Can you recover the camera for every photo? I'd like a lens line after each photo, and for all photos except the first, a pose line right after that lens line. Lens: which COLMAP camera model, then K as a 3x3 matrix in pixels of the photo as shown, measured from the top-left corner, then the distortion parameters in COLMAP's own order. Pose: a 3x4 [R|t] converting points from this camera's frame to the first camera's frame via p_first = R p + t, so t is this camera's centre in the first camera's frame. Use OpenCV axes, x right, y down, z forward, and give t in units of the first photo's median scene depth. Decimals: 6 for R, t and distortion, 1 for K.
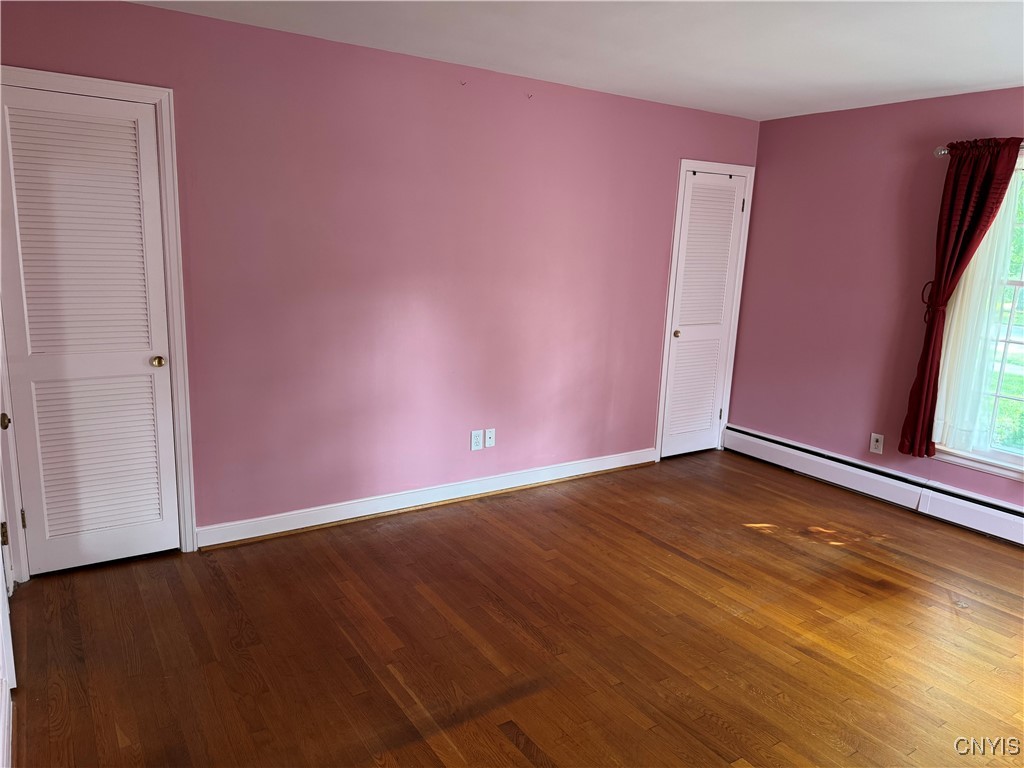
lens RADIAL K [[711.1, 0, 513.1], [0, 711.1, 378.7], [0, 0, 1]] dist [0.072101, -0.097205]
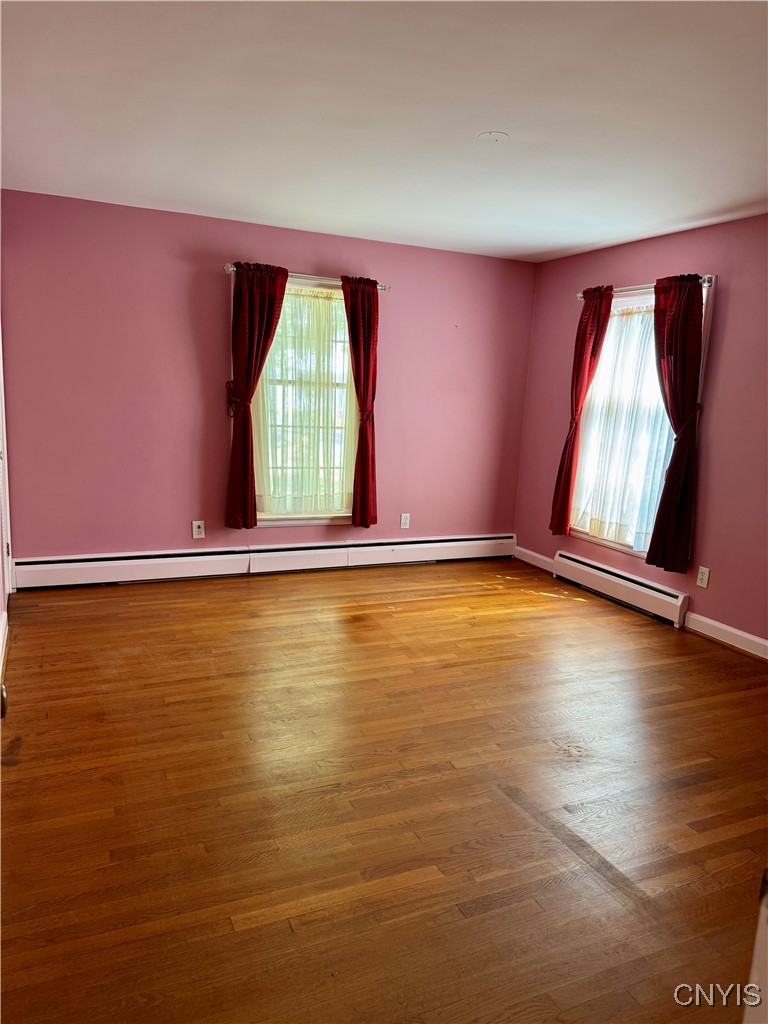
lens RADIAL K [[711.1, 0, 384.9], [0, 711.1, 513.7], [0, 0, 1]] dist [0.072101, -0.097205]
pose [[0.144922, -0.203094, 0.968375, -0.524154], [0.142925, 0.972740, 0.182620, -0.095524], [-0.979066, 0.111939, 0.169999, 0.545573]]
